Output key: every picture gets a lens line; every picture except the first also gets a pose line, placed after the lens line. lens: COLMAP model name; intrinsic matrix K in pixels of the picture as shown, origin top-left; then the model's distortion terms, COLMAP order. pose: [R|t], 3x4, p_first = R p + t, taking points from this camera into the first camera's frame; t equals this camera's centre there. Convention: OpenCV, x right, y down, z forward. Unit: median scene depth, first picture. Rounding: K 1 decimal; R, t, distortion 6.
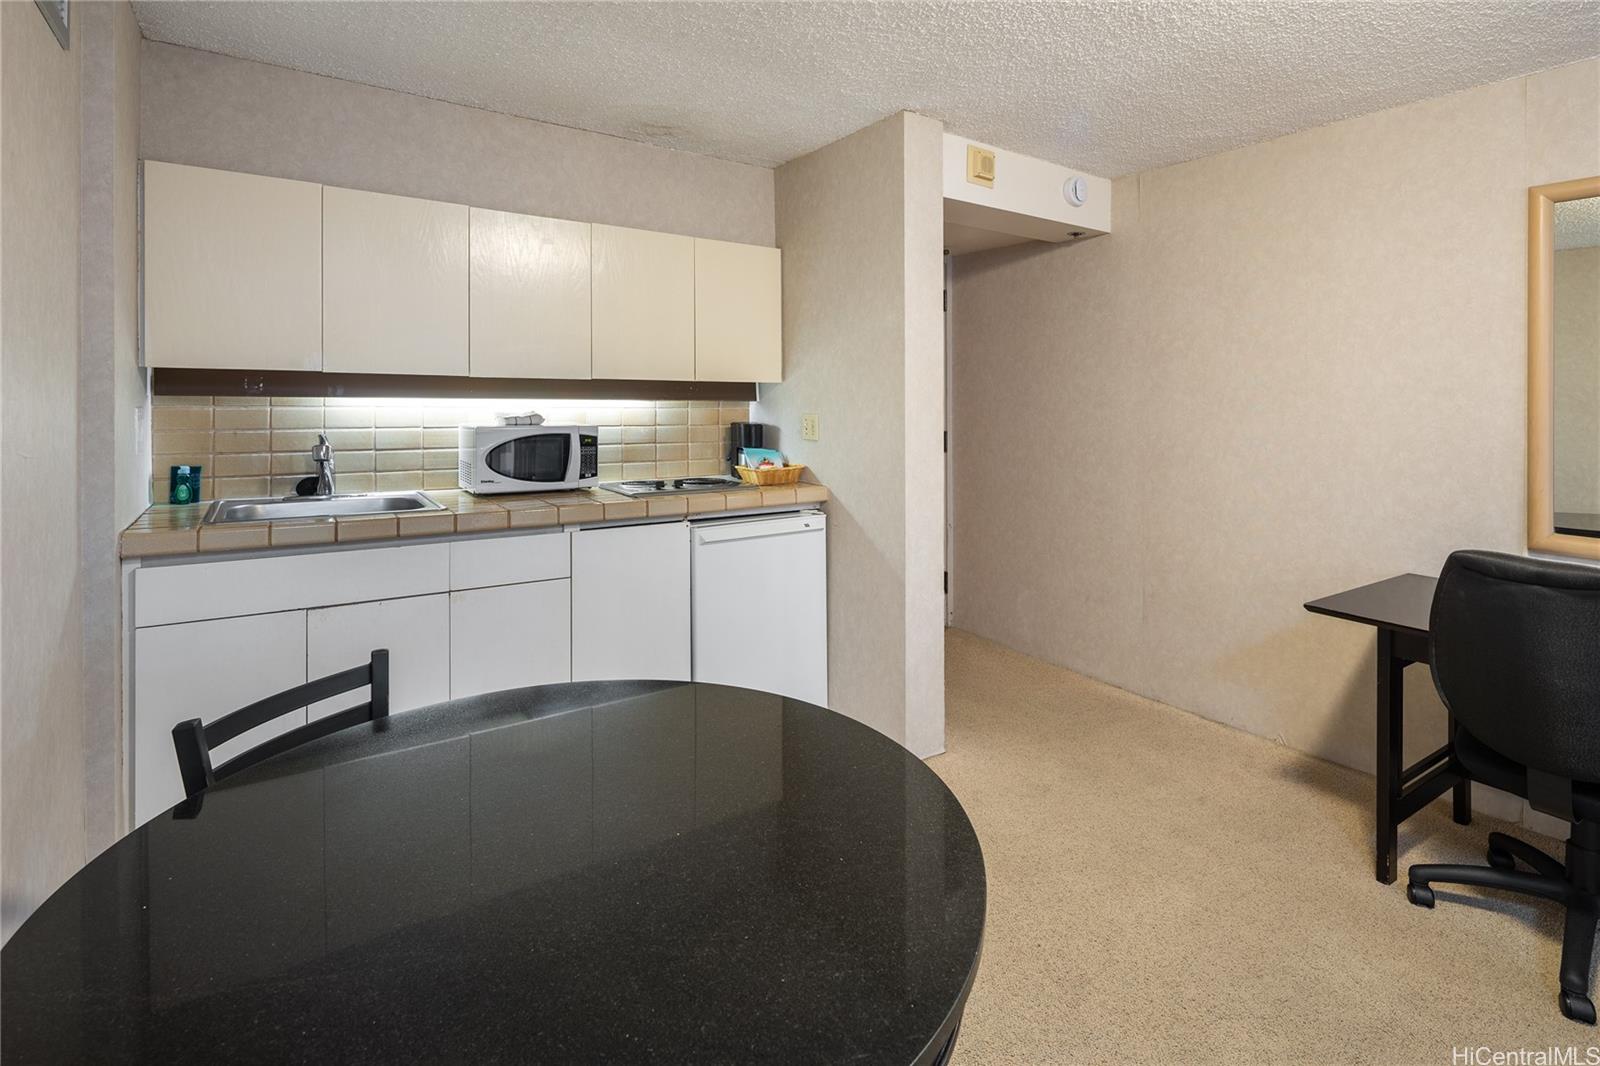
lens RADIAL K [[790.0, 0, 814.0], [0, 790.0, 400.6], [0, 0, 1]] dist [-0.000086, -0.001131]
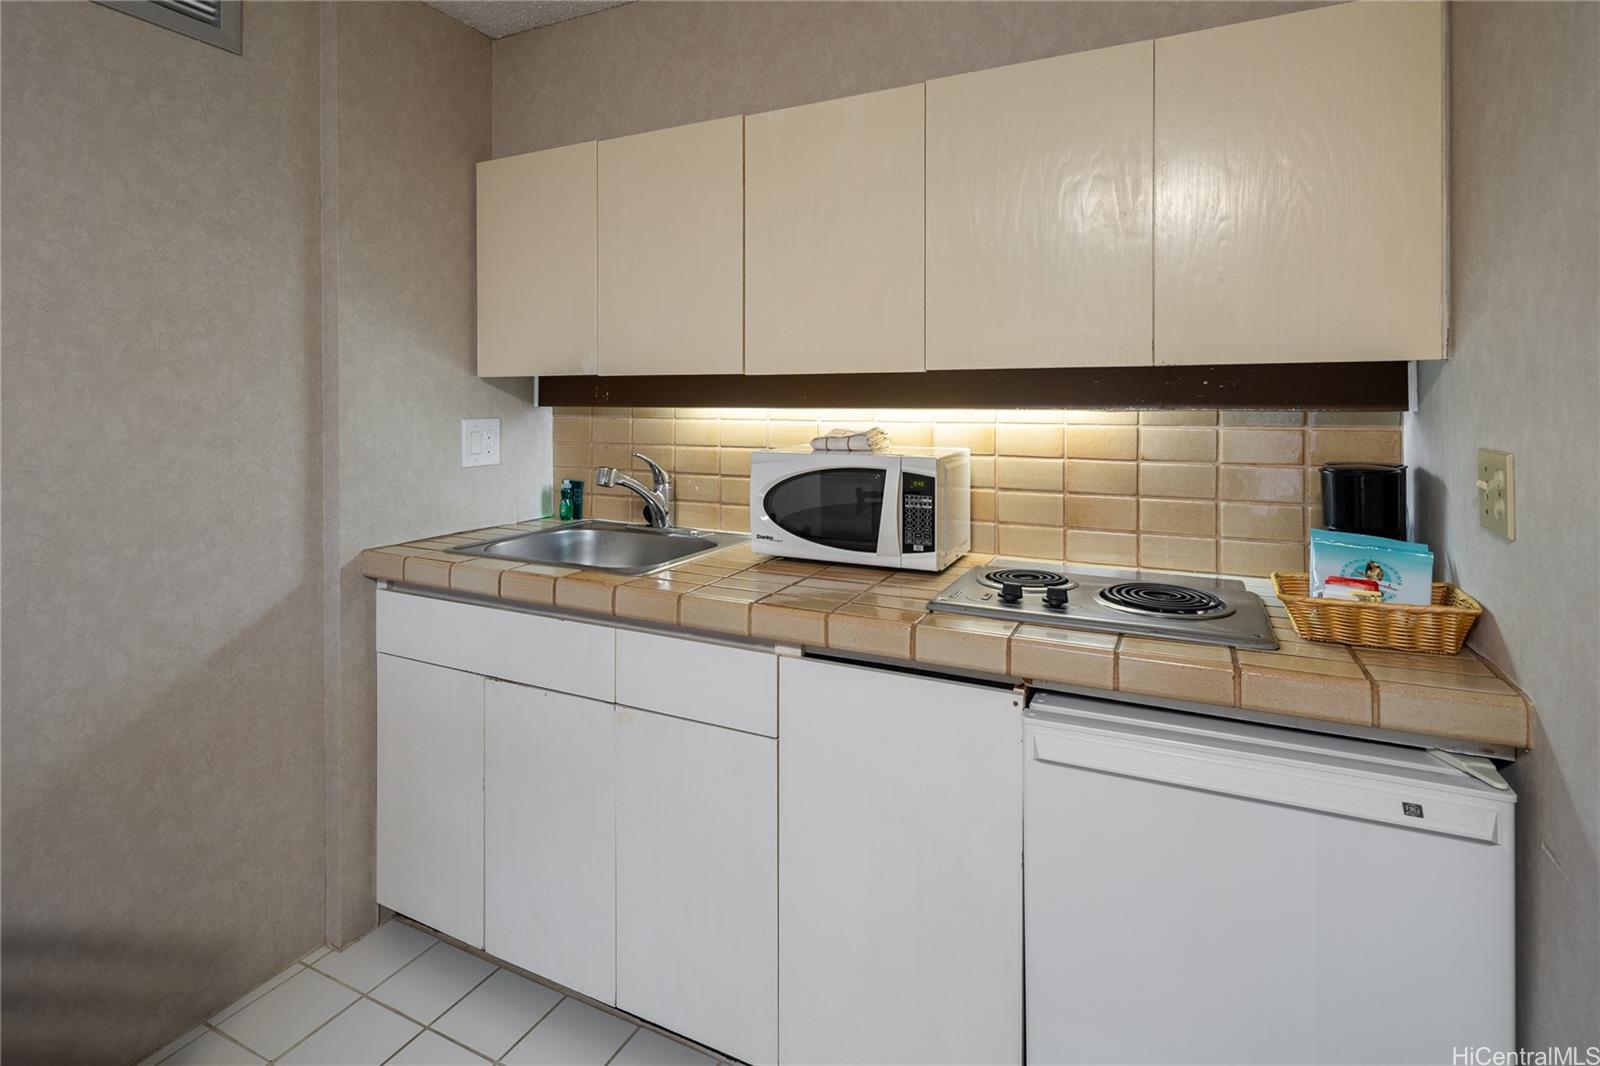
lens RADIAL K [[790.0, 0, 814.0], [0, 790.0, 400.6], [0, 0, 1]] dist [-0.000086, -0.001131]
pose [[0.495494, -0.013743, -0.868502, 0.154676], [0.001196, 0.999885, -0.015140, 0.001445], [0.868610, 0.006463, 0.495454, 0.679577]]
